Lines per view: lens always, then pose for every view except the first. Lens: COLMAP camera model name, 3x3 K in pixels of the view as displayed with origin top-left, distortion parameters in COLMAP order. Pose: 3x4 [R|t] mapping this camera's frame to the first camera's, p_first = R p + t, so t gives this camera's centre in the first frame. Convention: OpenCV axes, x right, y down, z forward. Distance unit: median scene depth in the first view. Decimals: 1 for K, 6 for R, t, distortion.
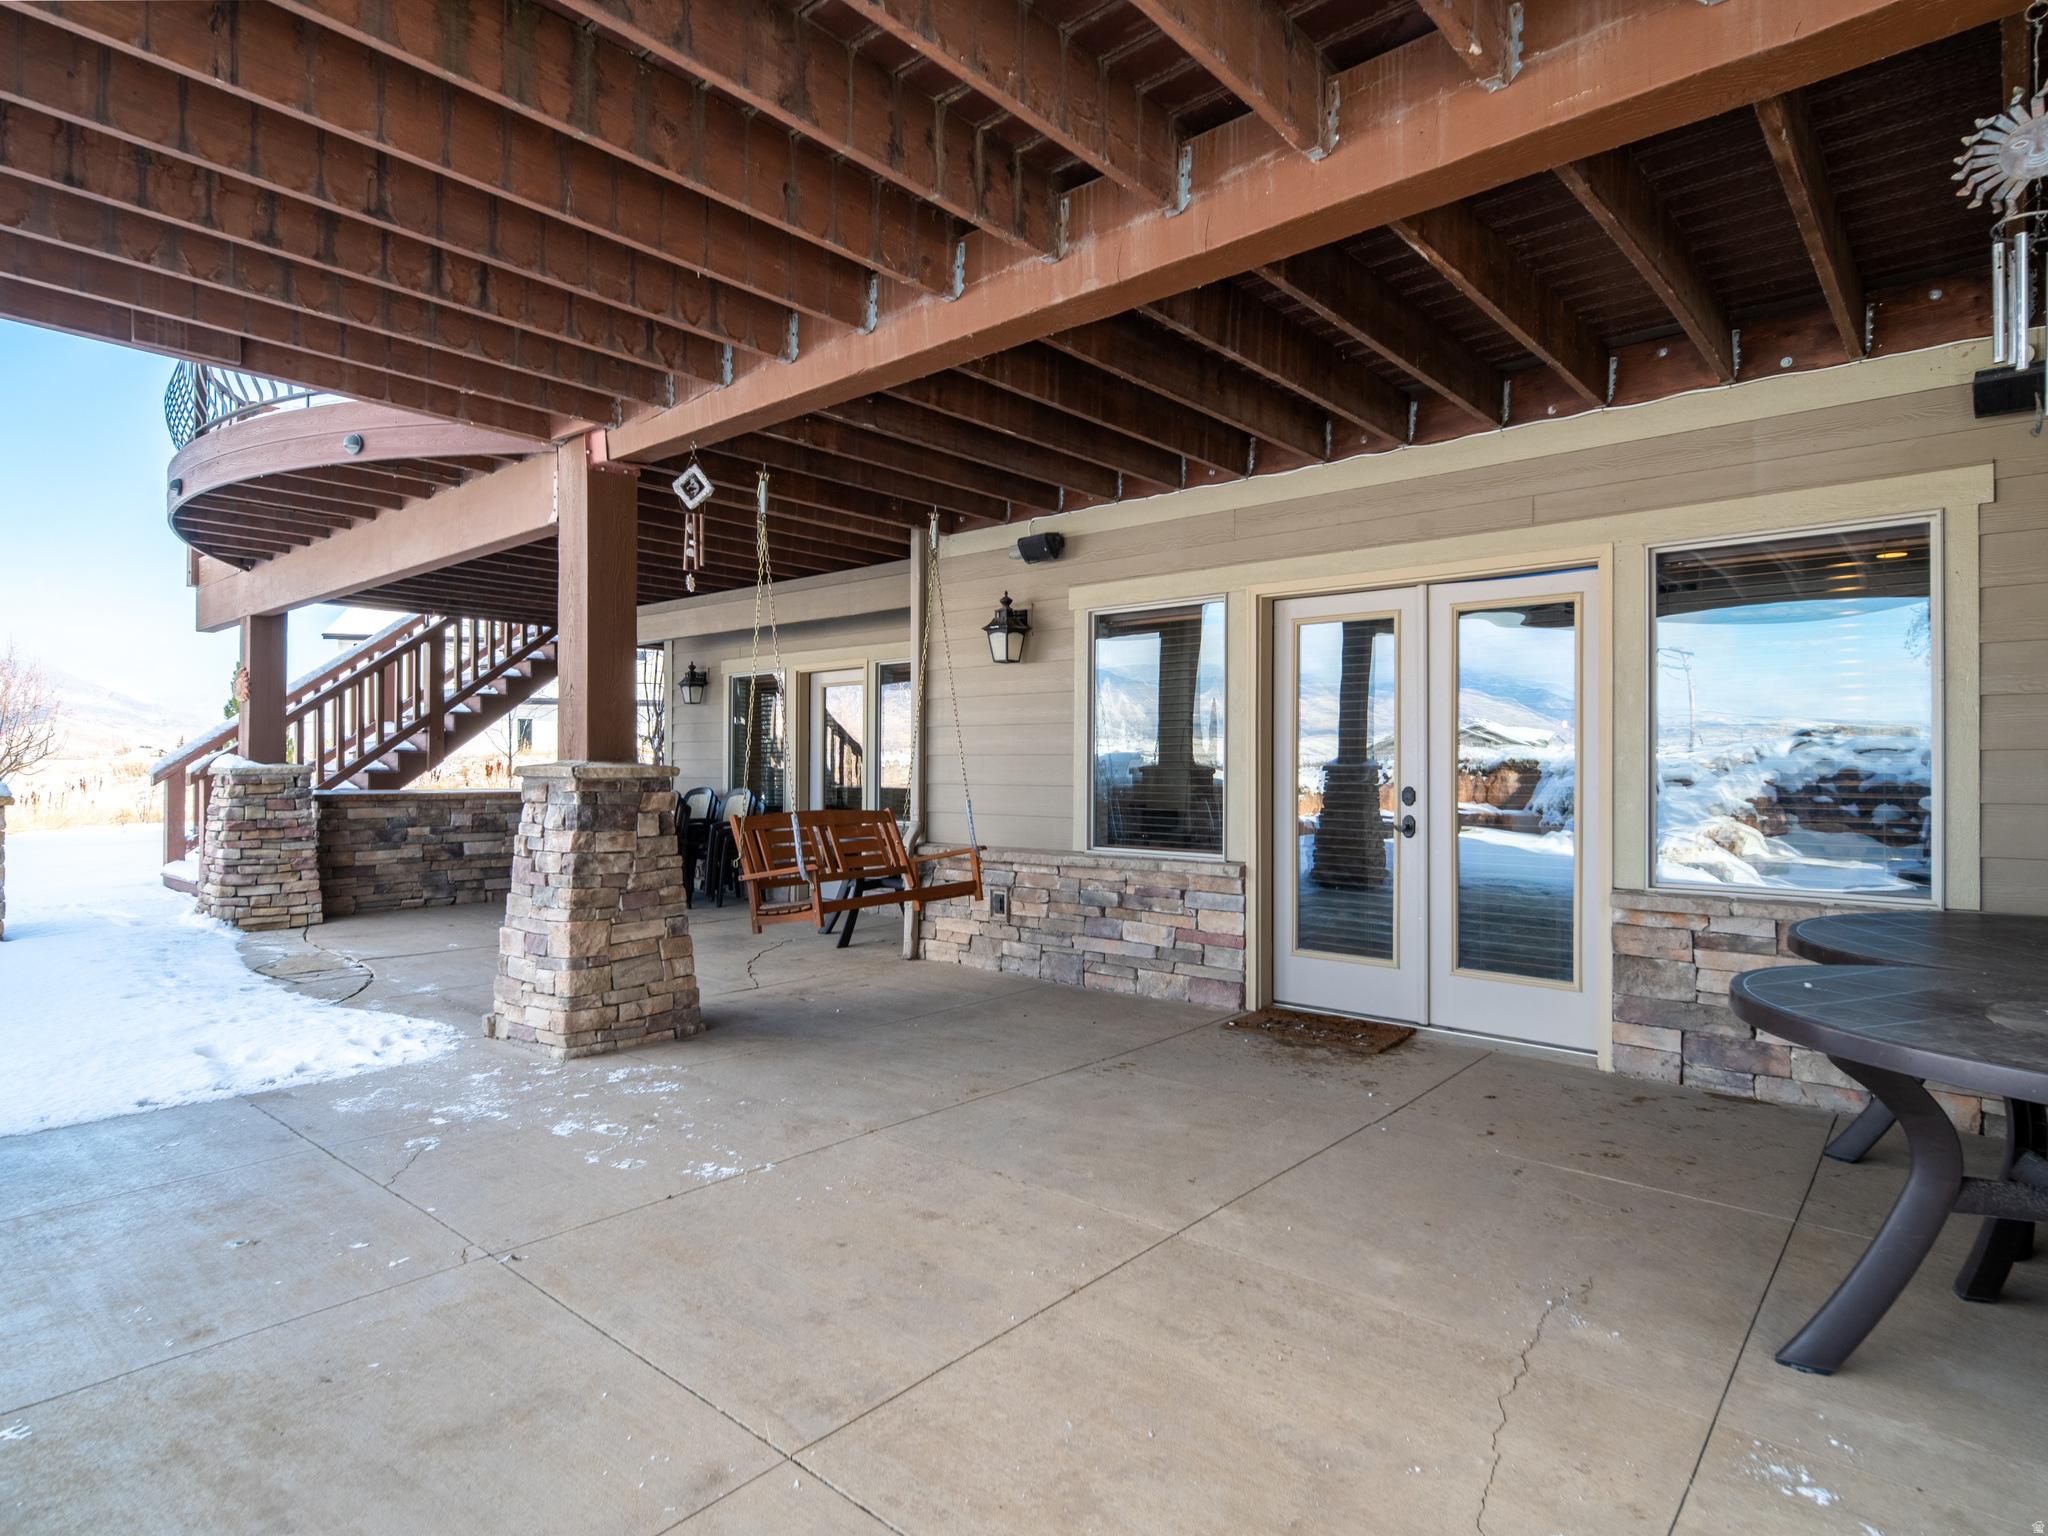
lens RADIAL K [[1148.0, 0, 1021.6], [0, 1148.0, 753.4], [0, 0, 1]] dist [0.034931, 0.000821]
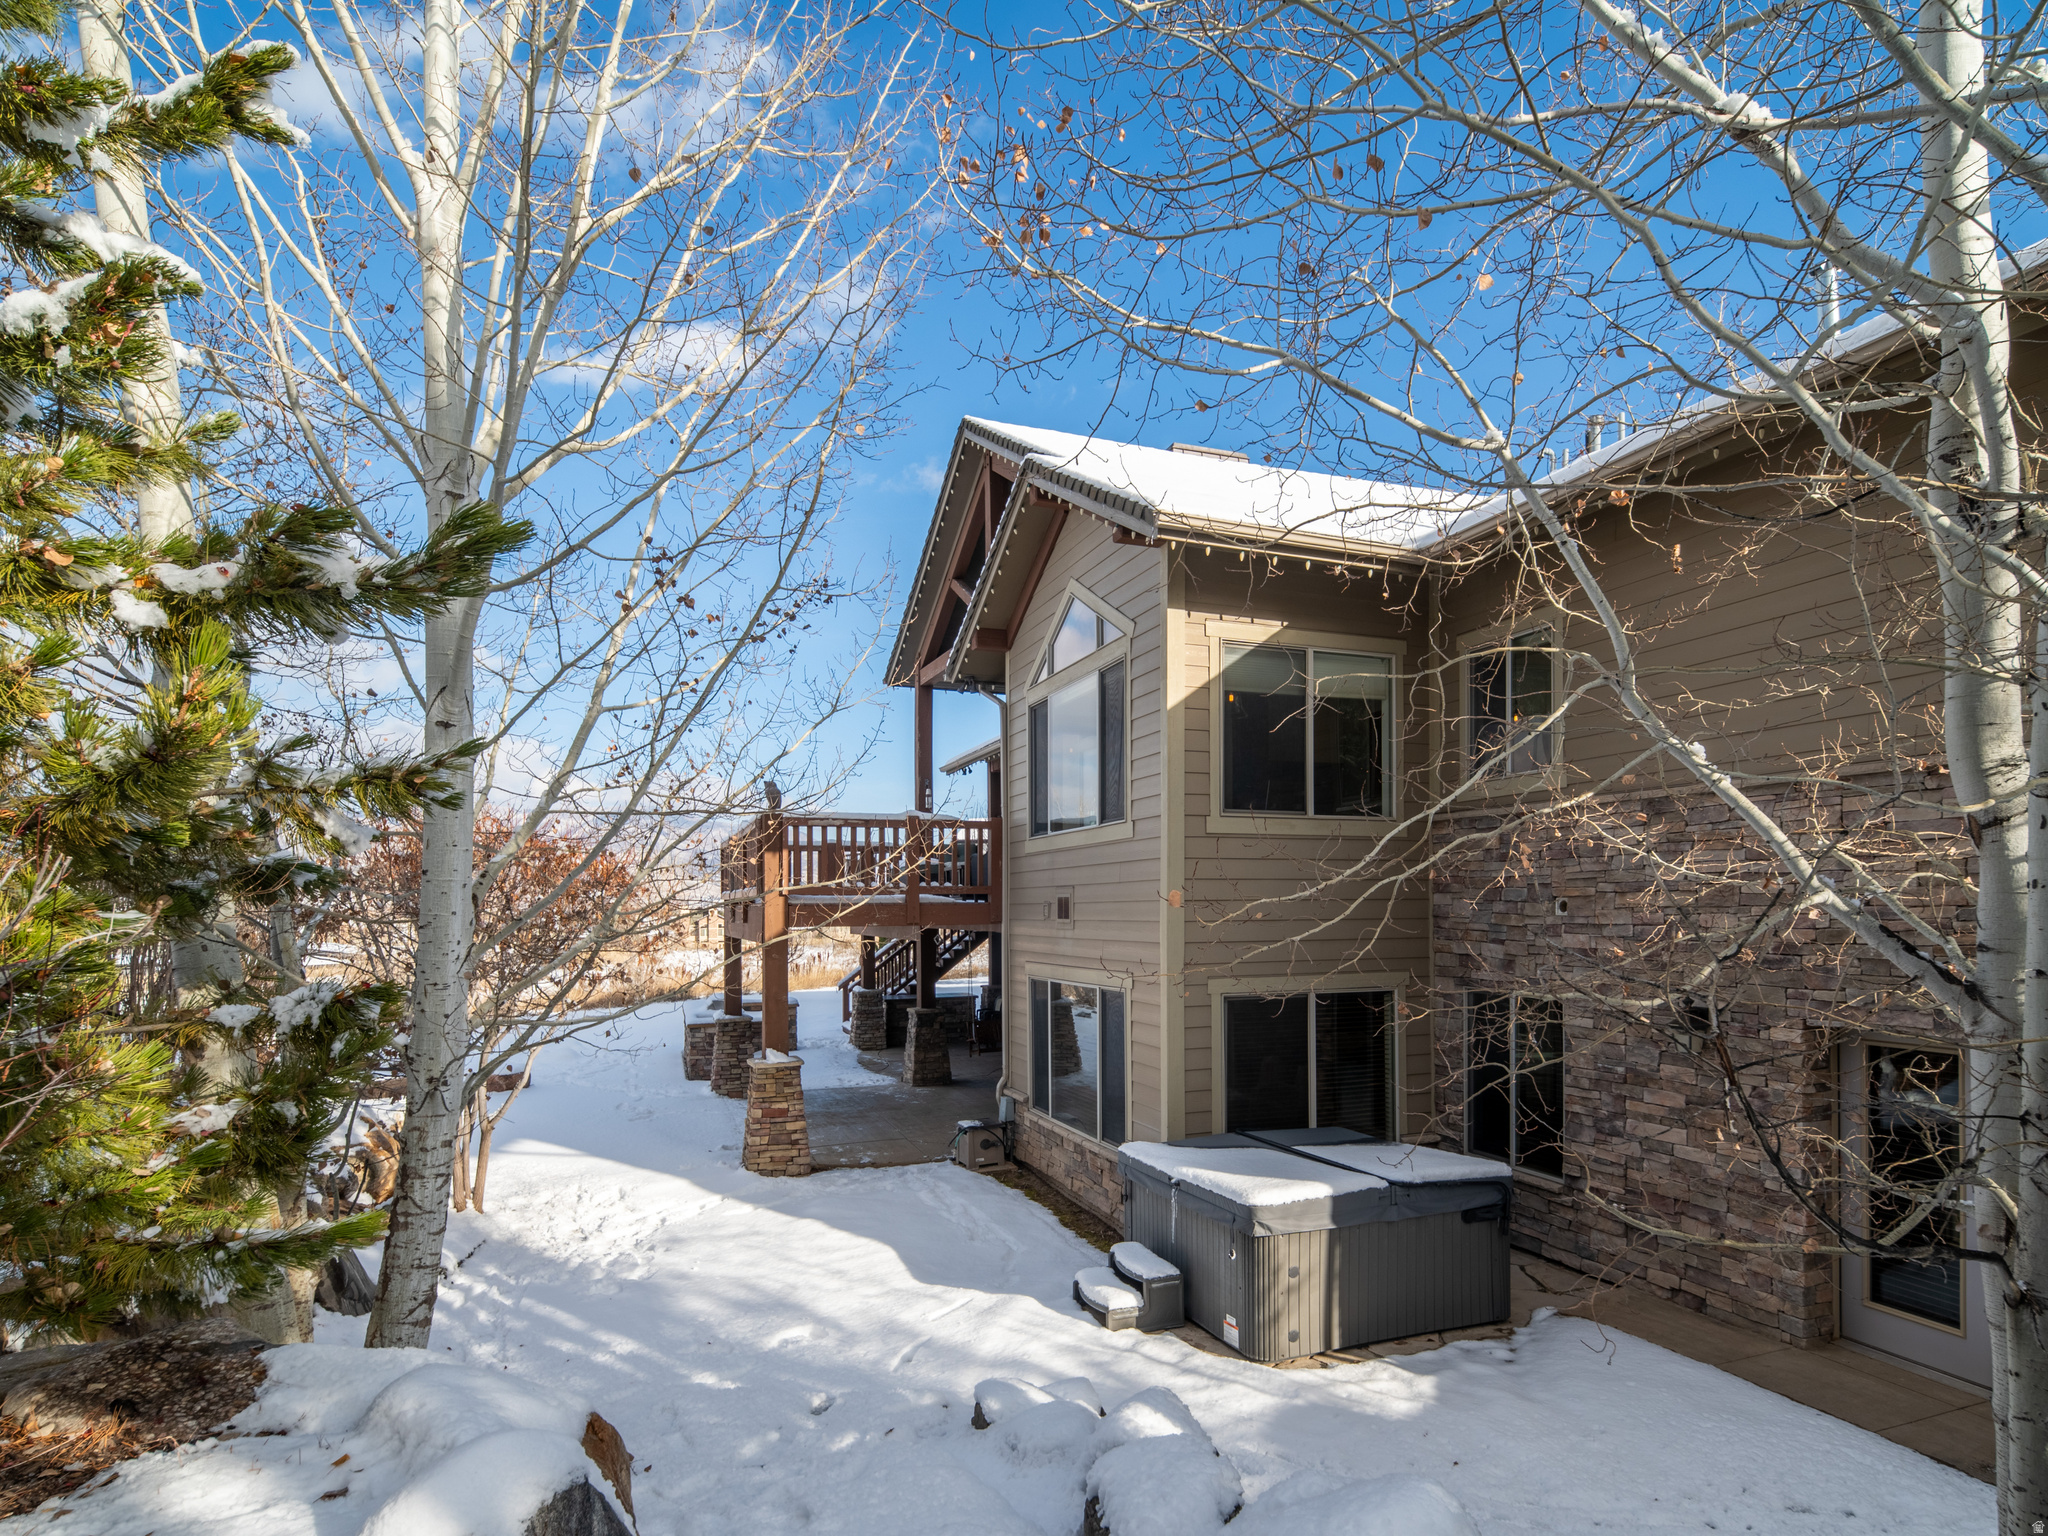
lens RADIAL K [[1148.0, 0, 1021.6], [0, 1148.0, 753.4], [0, 0, 1]] dist [0.034931, 0.000821]
pose [[0.877096, -0.069755, -0.475224, 1.977407], [0.007147, 0.991184, -0.132298, -0.354800], [0.480263, 0.112642, 0.869862, -2.484831]]
